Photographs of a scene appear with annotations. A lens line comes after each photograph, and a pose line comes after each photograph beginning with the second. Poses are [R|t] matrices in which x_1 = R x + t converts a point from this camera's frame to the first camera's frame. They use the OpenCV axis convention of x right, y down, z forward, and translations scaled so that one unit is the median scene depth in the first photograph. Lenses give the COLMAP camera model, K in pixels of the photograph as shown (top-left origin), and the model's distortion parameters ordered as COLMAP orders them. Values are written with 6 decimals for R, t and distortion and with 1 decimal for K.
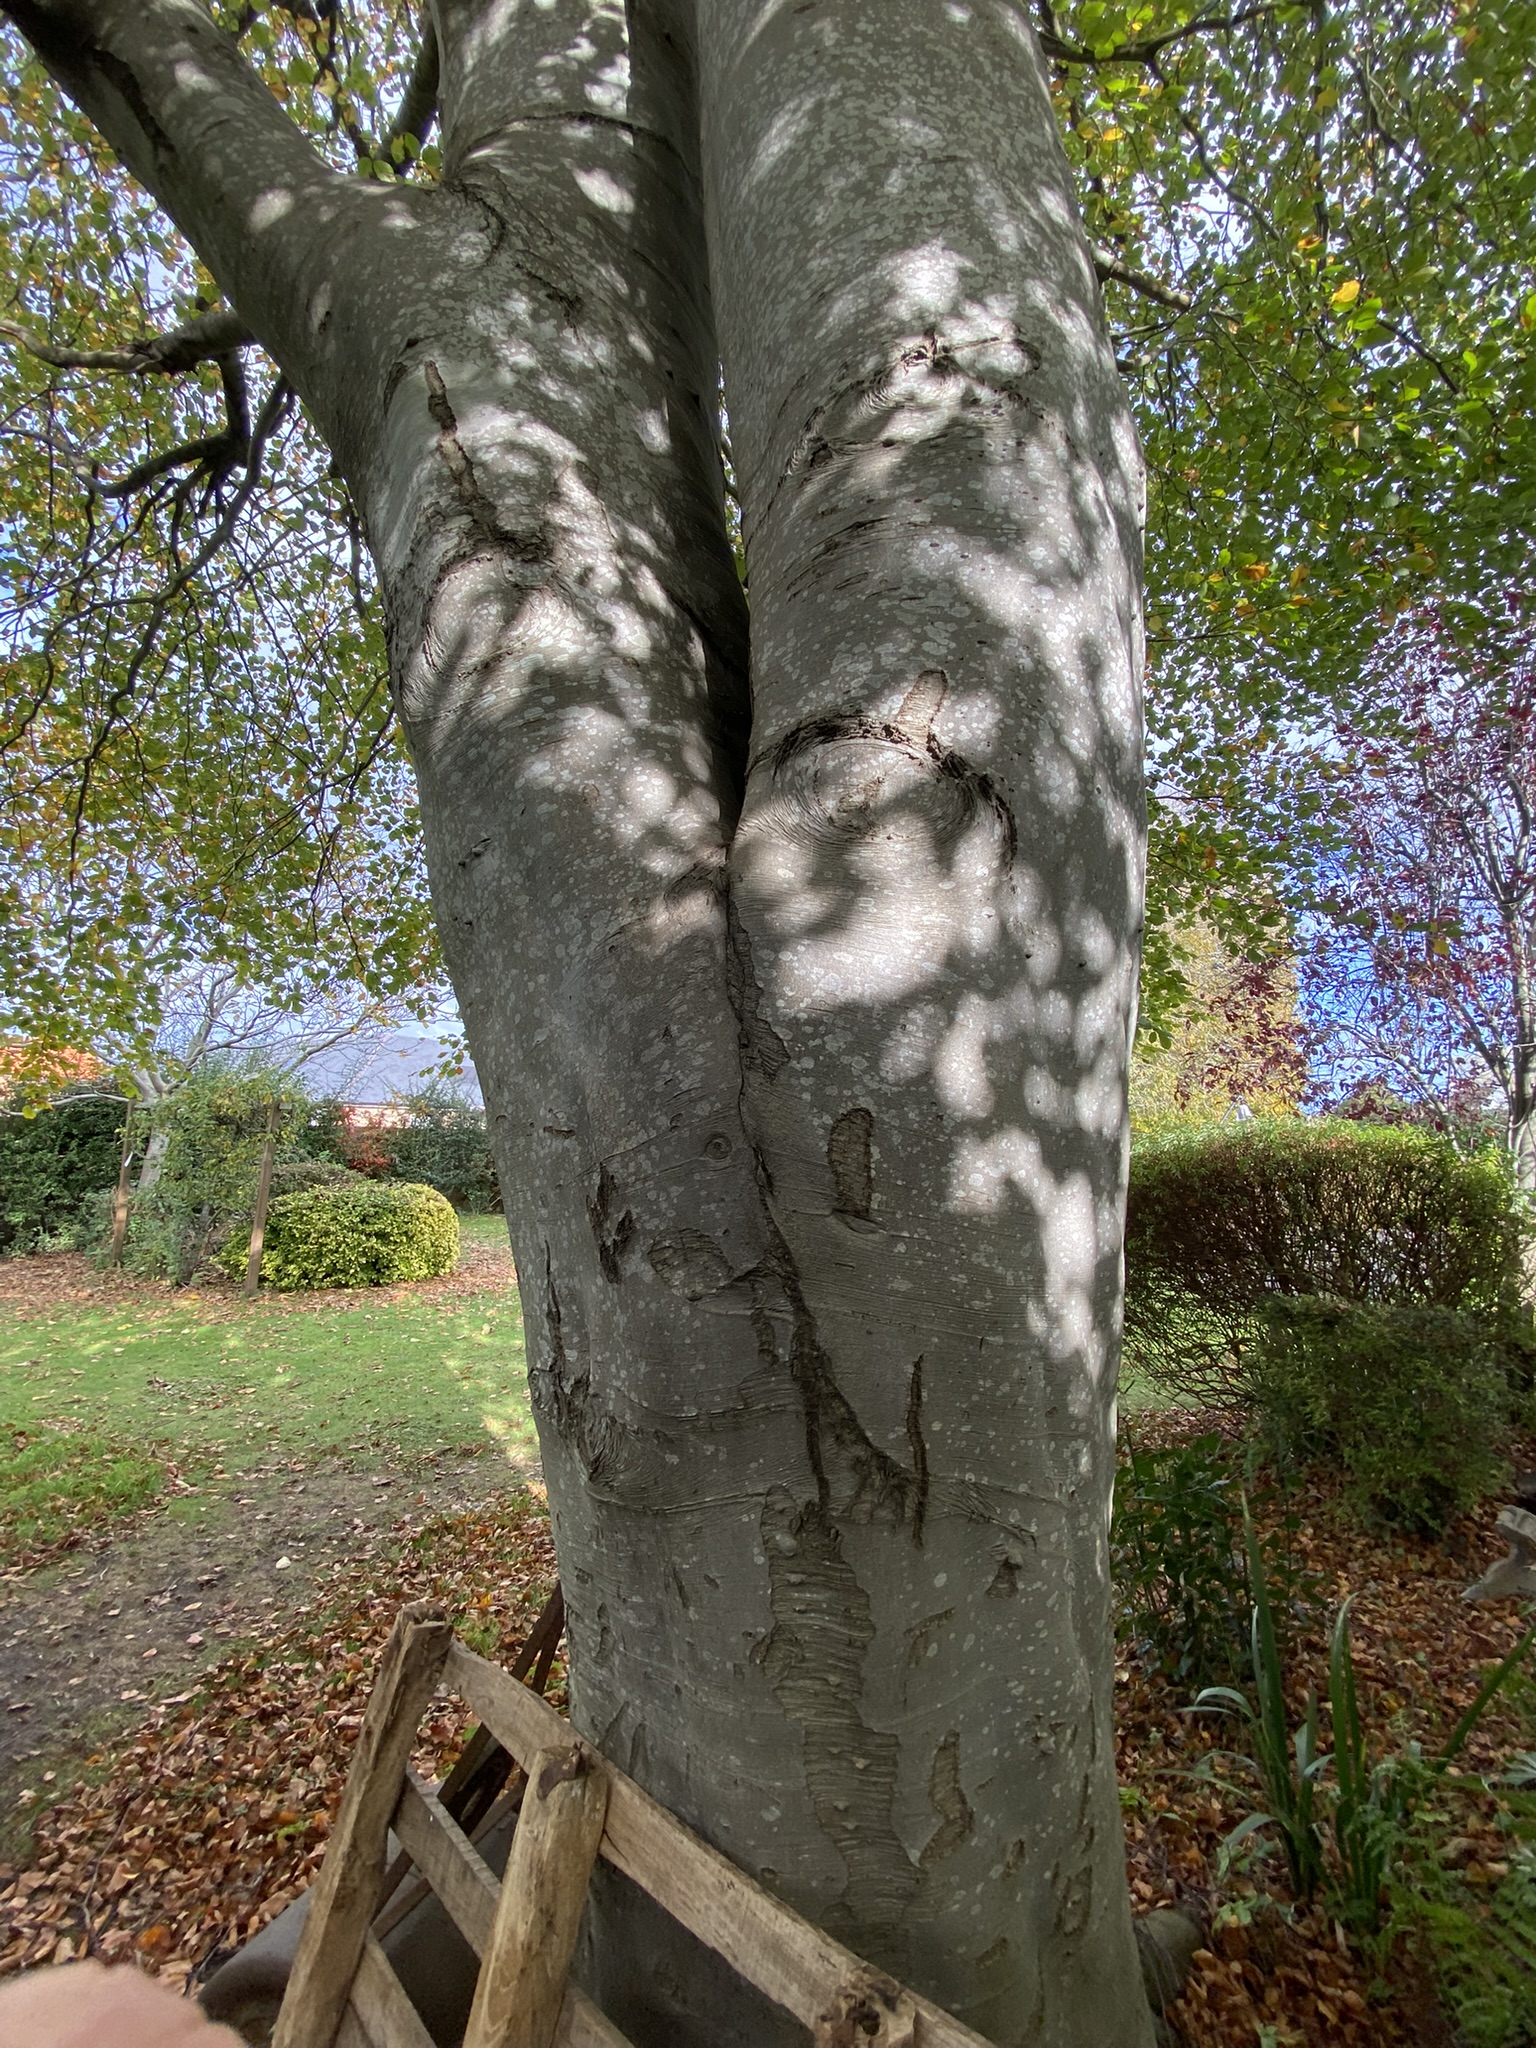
lens RADIAL K [[831.8, 0, 768.0], [0, 831.8, 1024.0], [0, 0, 1]] dist [0.002974, -0.012765]
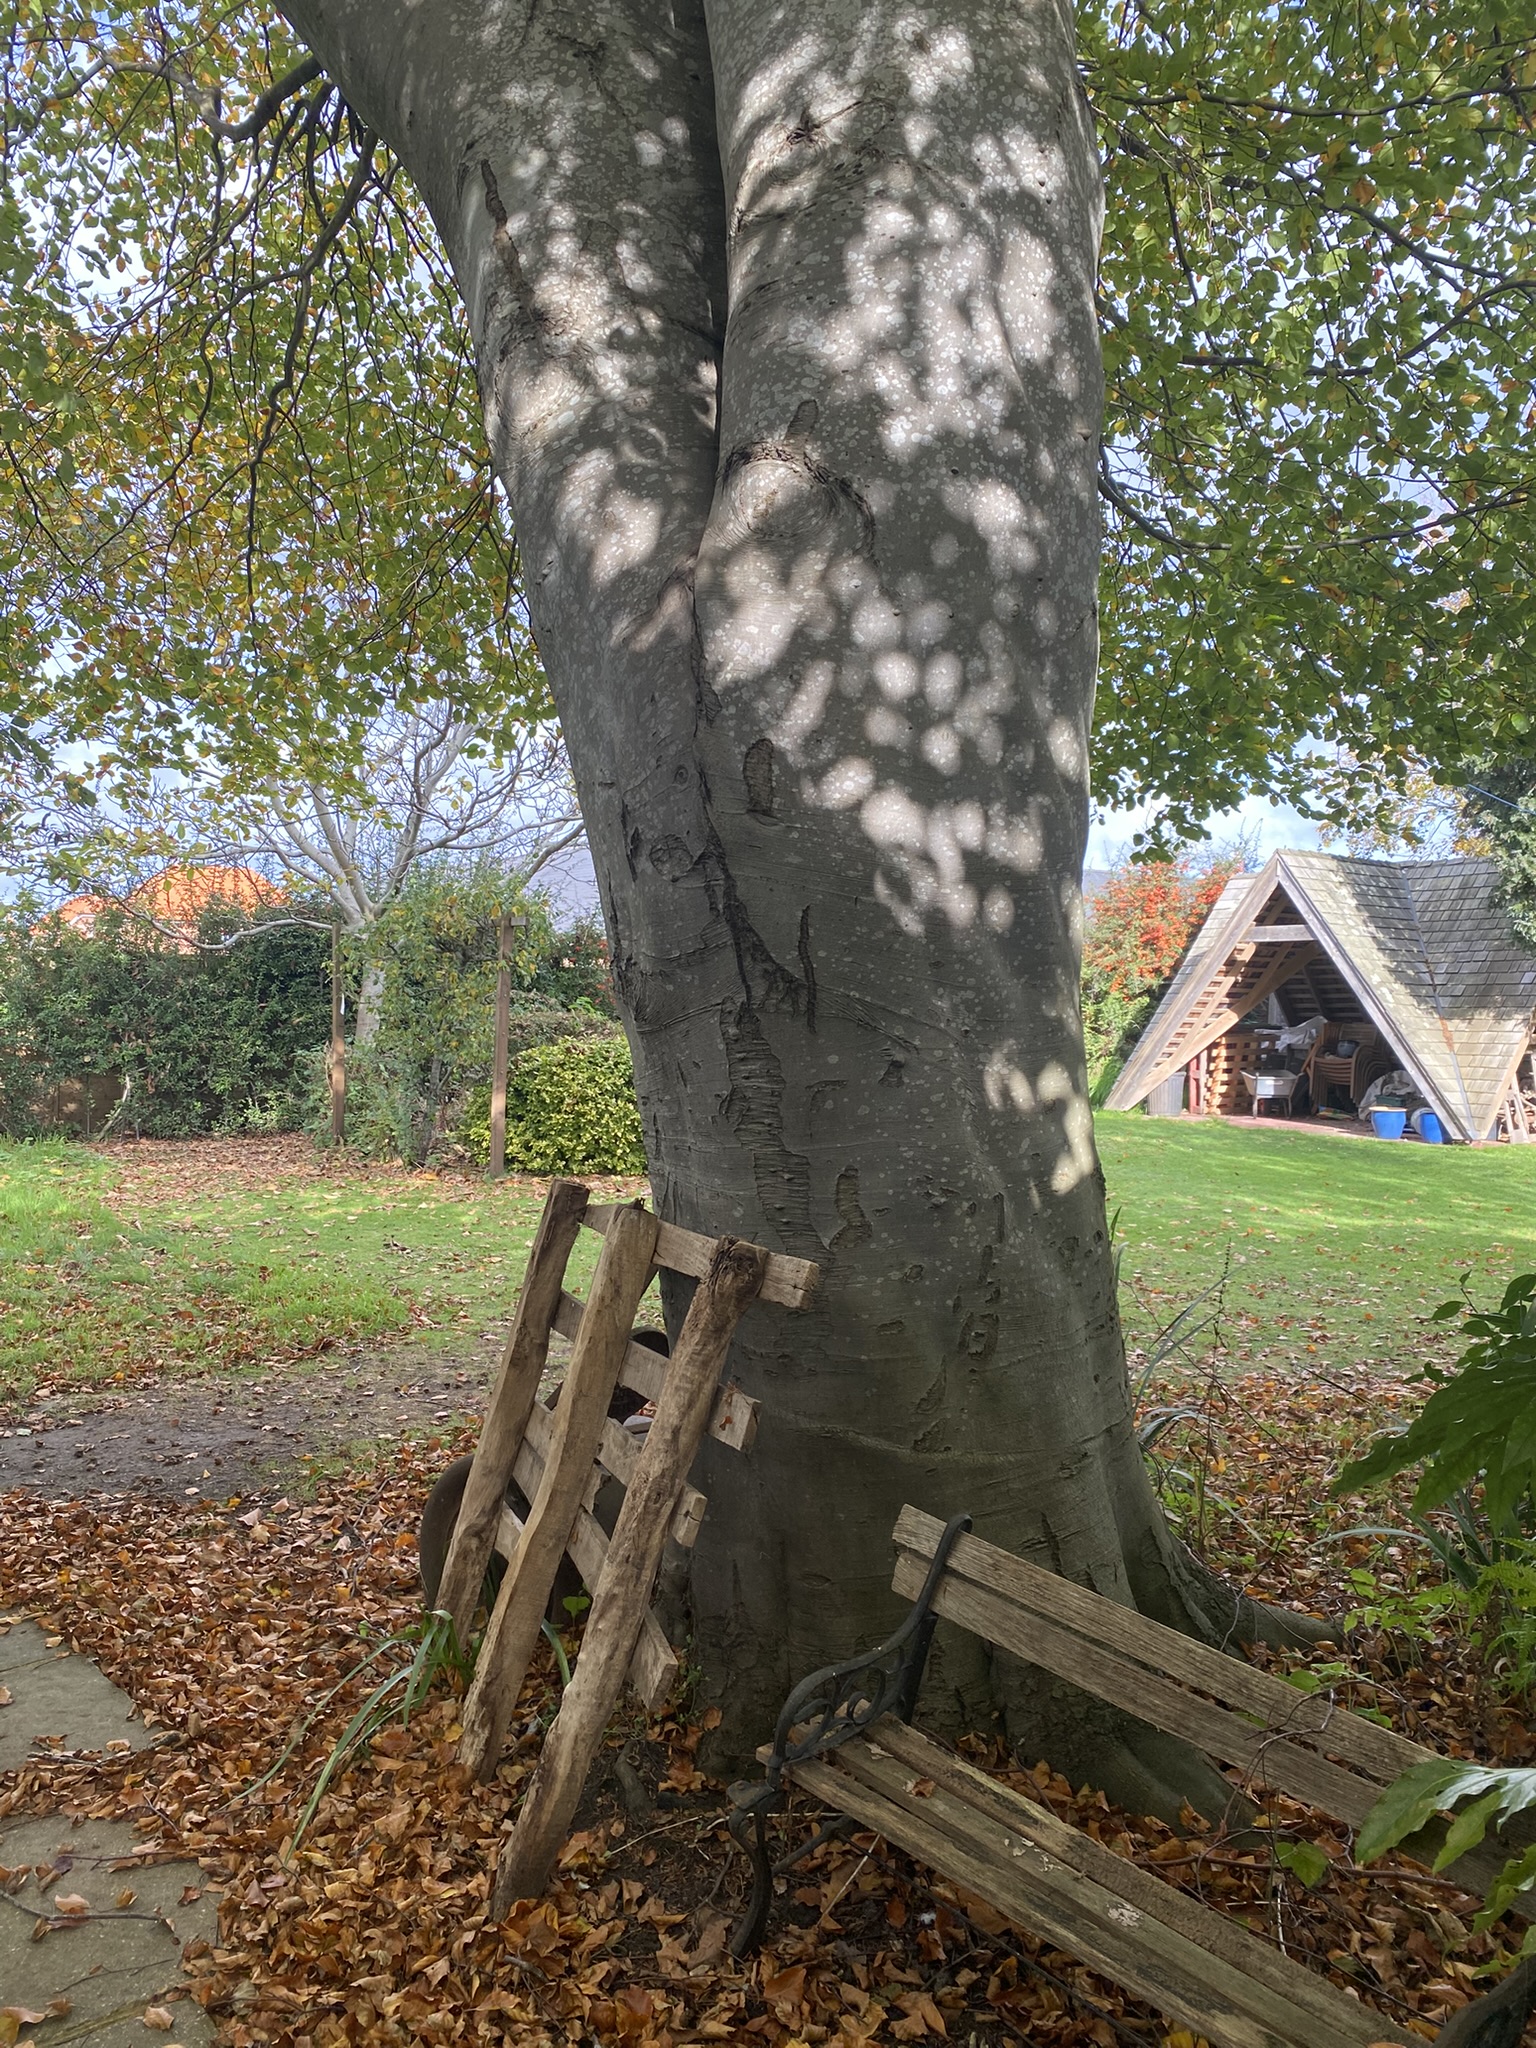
lens RADIAL K [[1632.6, 0, 768.0], [0, 1632.6, 1024.0], [0, 0, 1]] dist [0.118131, 0.000064]
pose [[0.923242, -0.013430, -0.383984, 0.161530], [0.063919, 0.990831, 0.119030, 0.033570], [0.378865, -0.134438, 0.915635, -0.225378]]
